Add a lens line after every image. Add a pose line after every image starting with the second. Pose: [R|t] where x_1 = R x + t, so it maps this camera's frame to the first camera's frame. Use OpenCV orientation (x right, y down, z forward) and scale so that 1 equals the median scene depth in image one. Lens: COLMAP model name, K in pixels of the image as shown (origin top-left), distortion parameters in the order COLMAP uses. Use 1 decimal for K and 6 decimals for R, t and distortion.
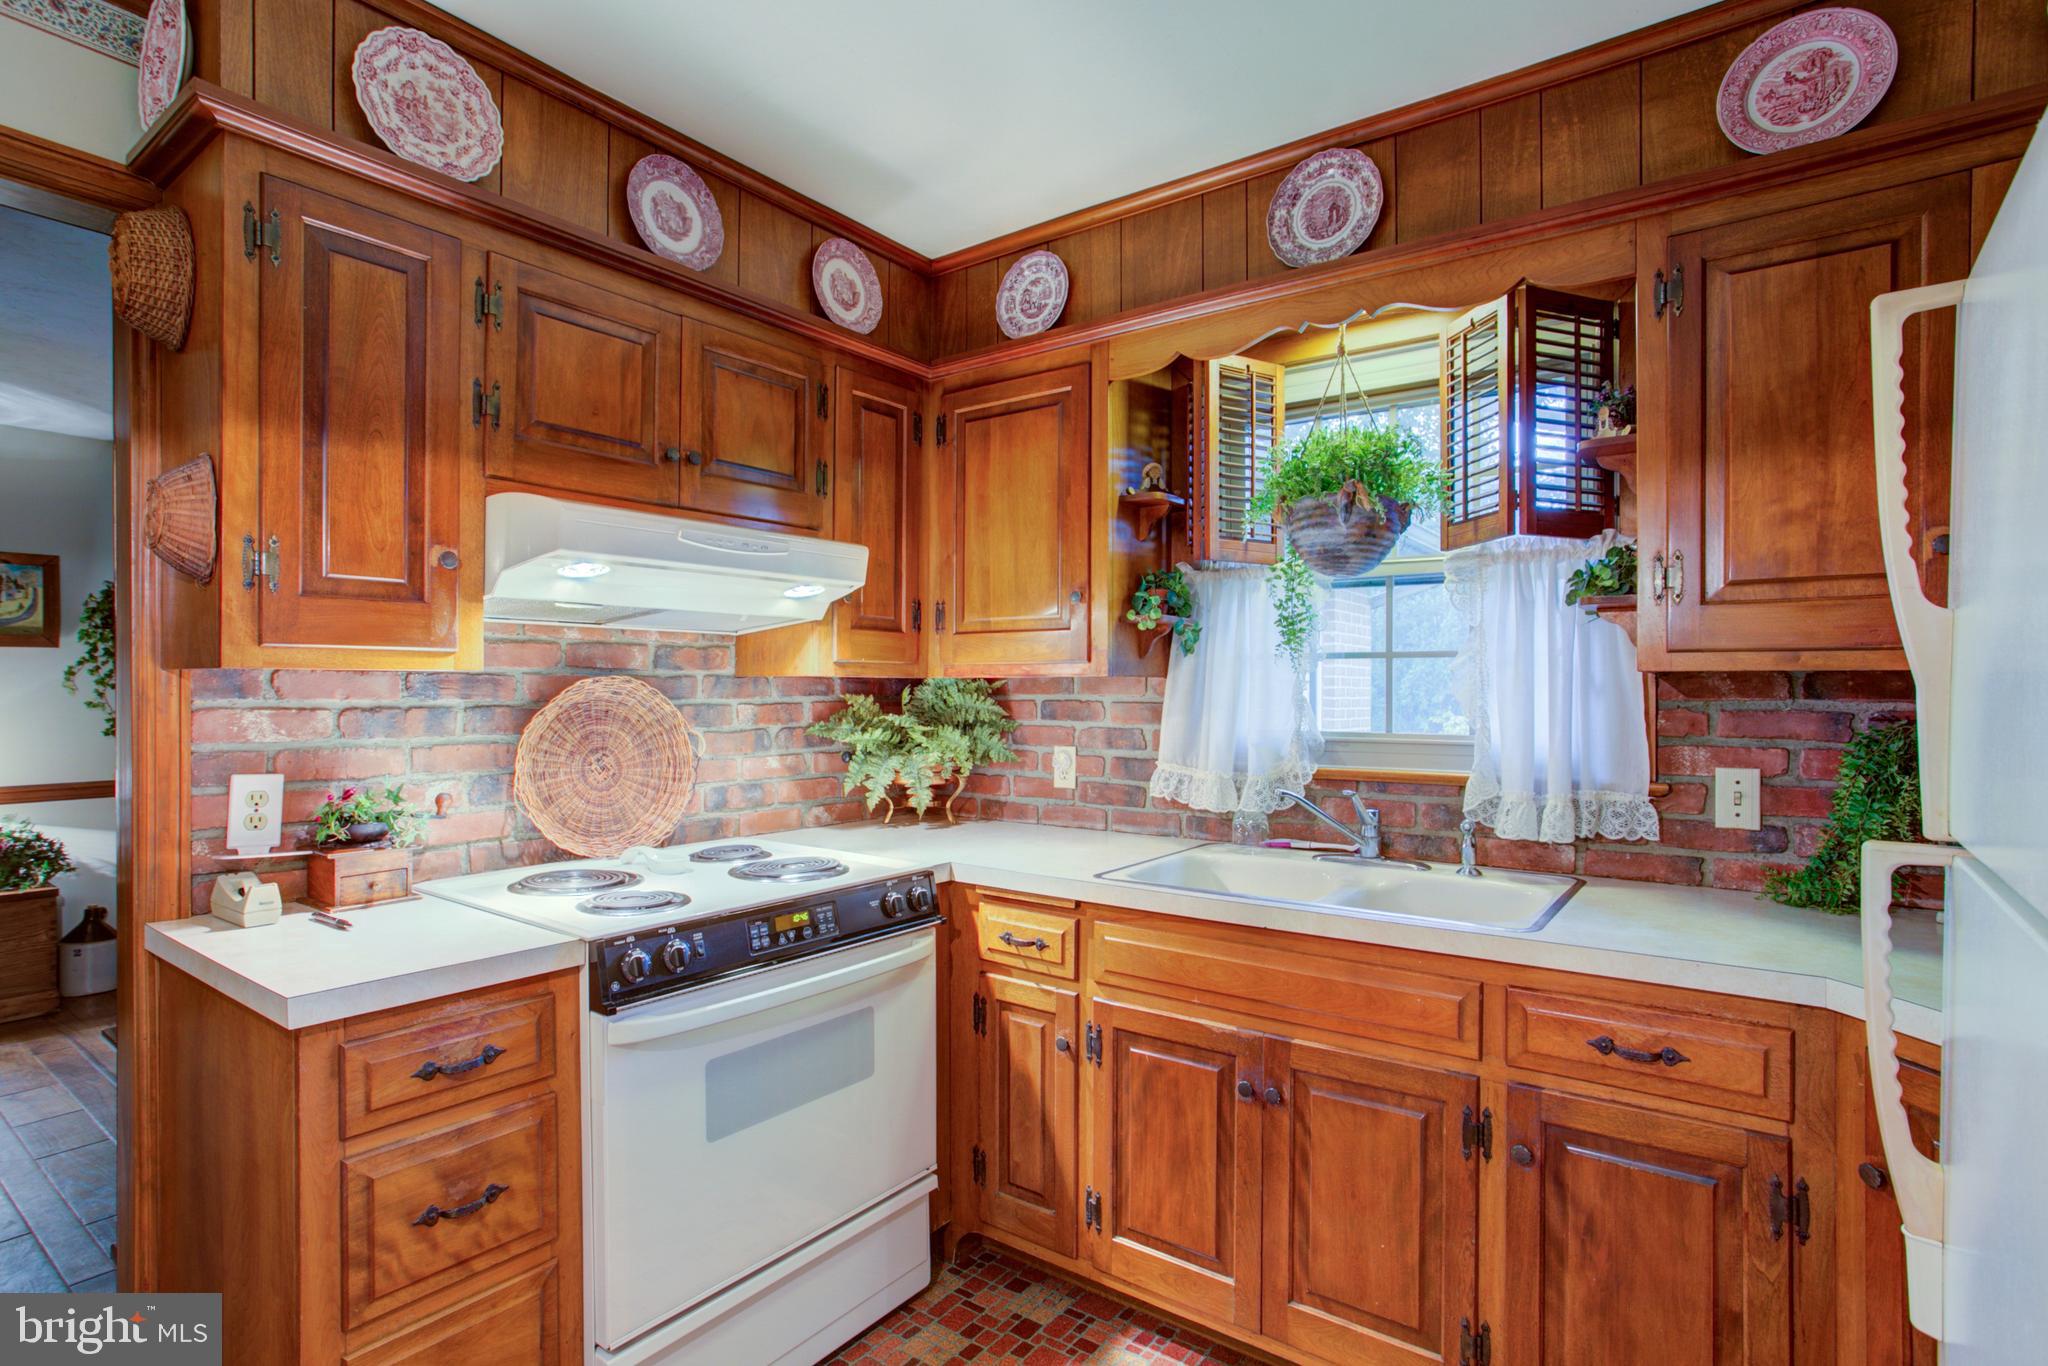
lens RADIAL K [[1006.5, 0, 1037.7], [0, 1006.5, 684.8], [0, 0, 1]] dist [-0.044792, 0.023185]
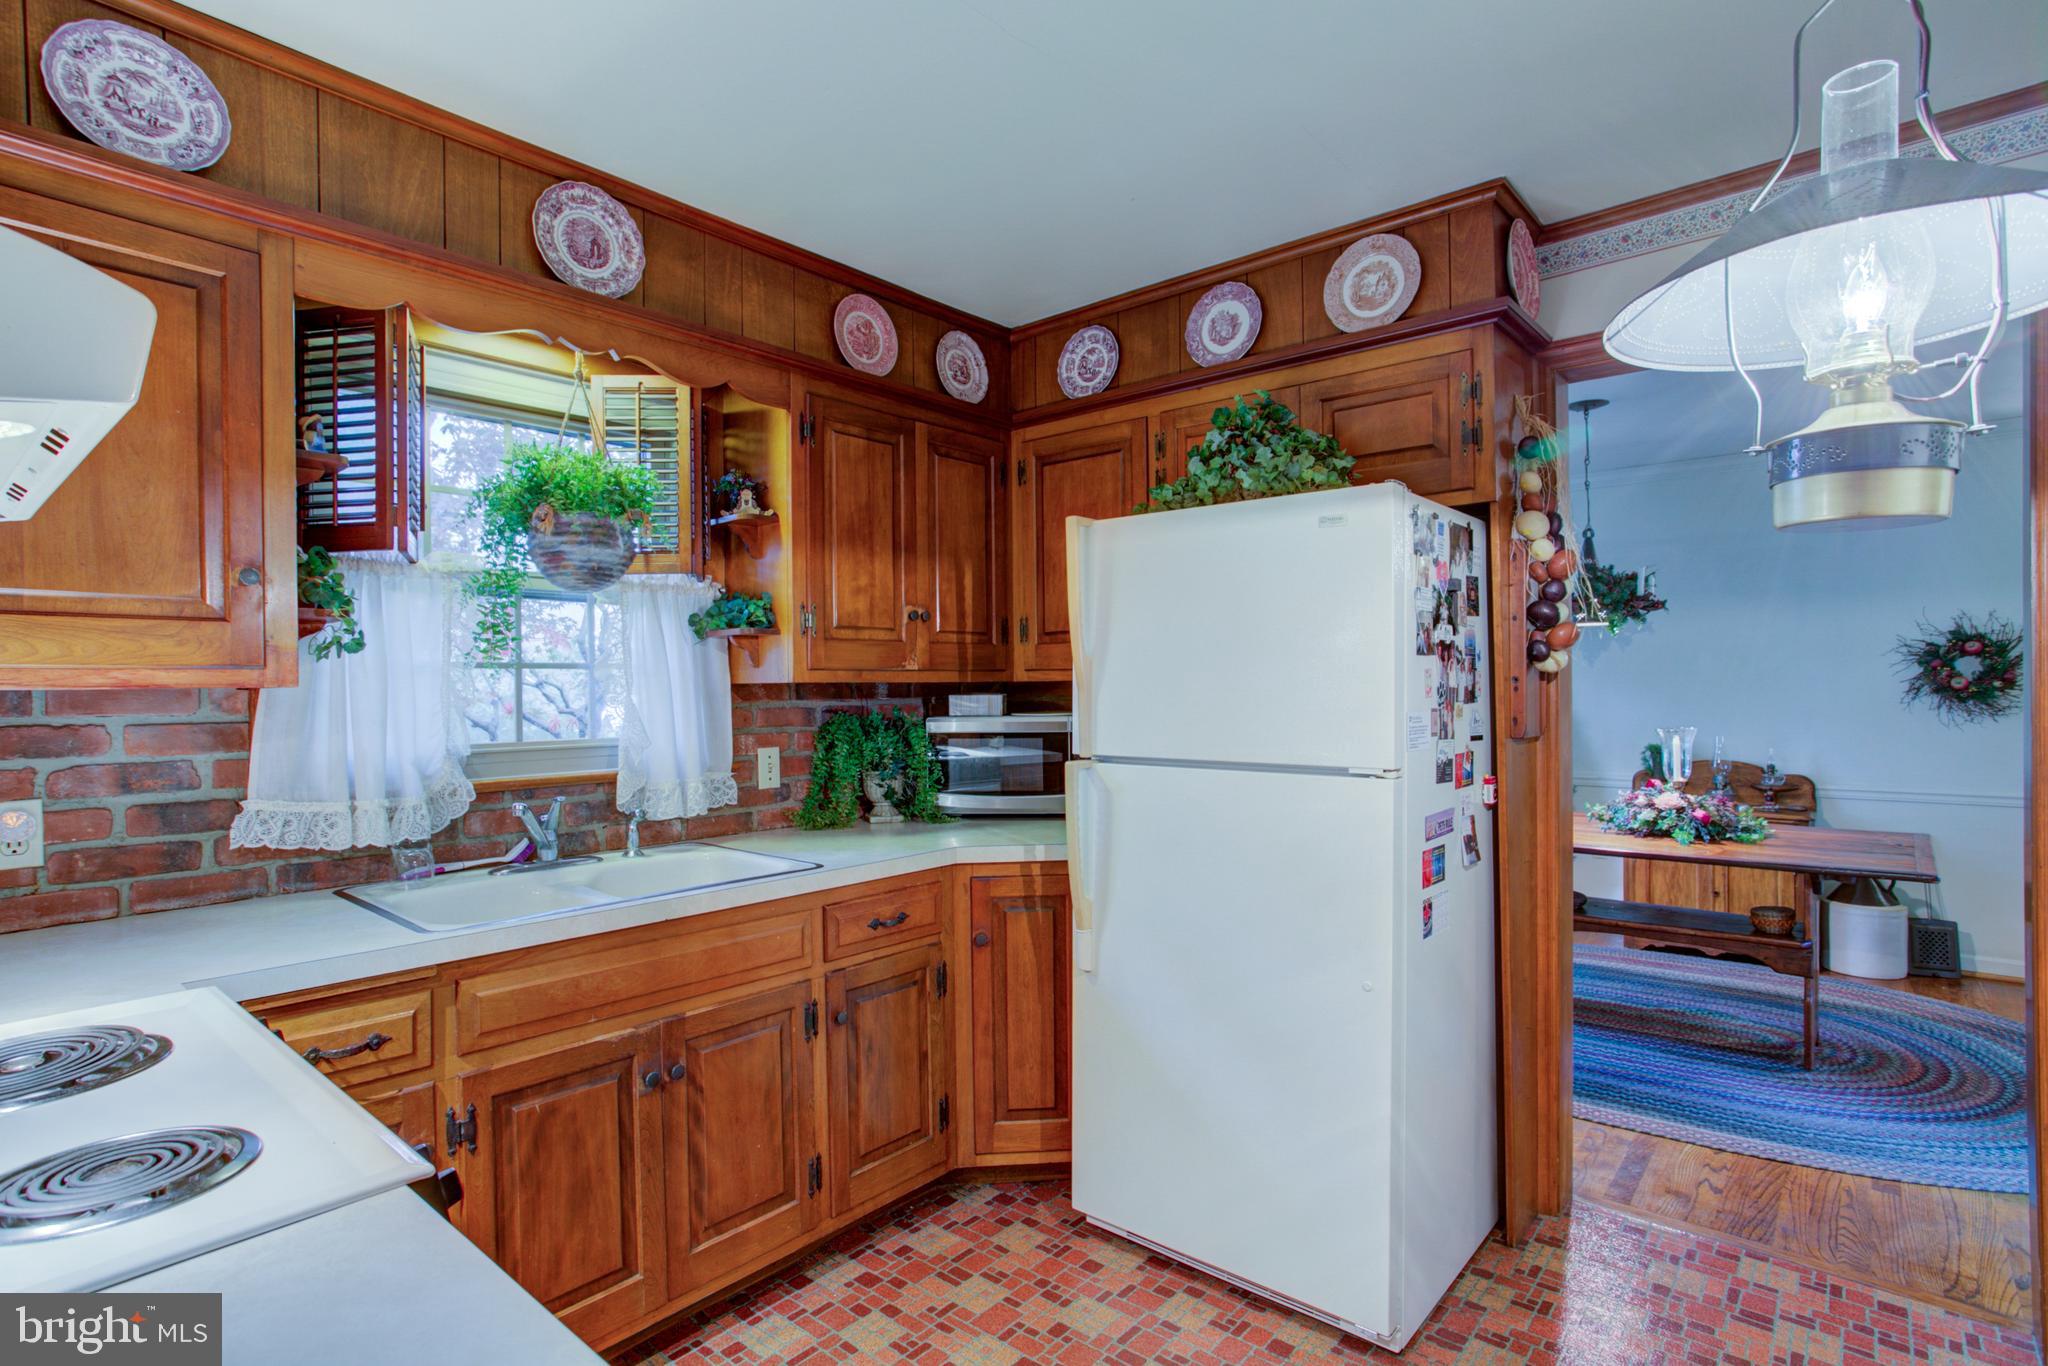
lens RADIAL K [[1006.5, 0, 993.9], [0, 1006.5, 685.6], [0, 0, 1]] dist [-0.044792, 0.023185]
pose [[0.107809, -0.001647, 0.994170, -0.670184], [0.008652, 0.999962, 0.000718, -0.006226], [-0.994134, 0.008524, 0.107819, 0.444422]]
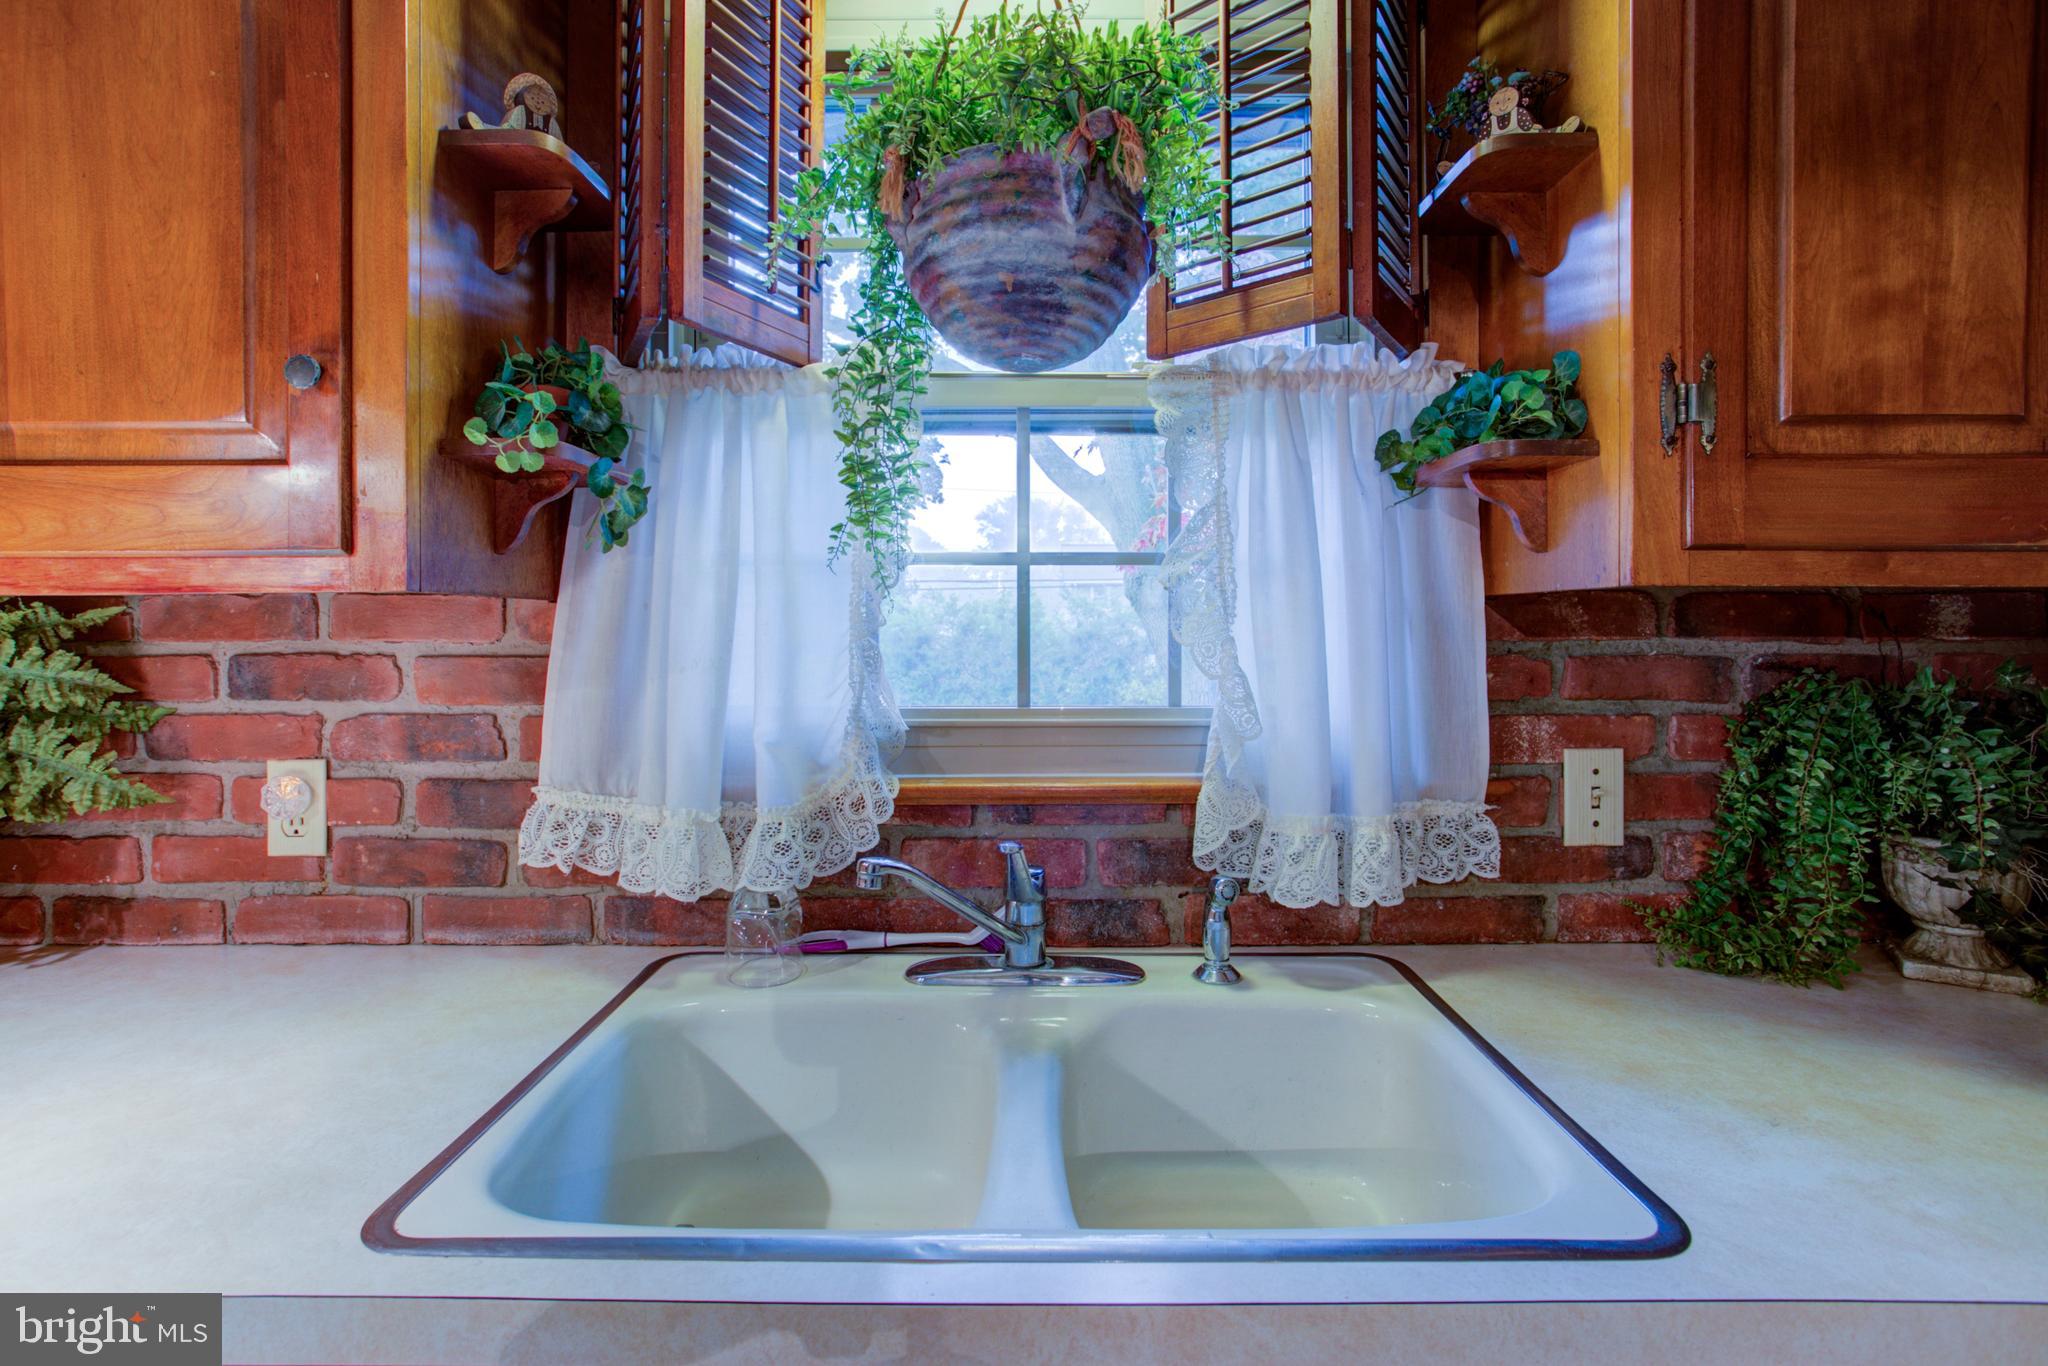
lens RADIAL K [[1006.5, 0, 1021.3], [0, 1006.5, 639.9], [0, 0, 1]] dist [-0.044792, 0.023185]
pose [[0.813719, -0.011141, 0.581152, 0.045362], [0.001651, 0.999857, 0.016856, 0.003998], [-0.581256, -0.012757, 0.813621, 0.622712]]
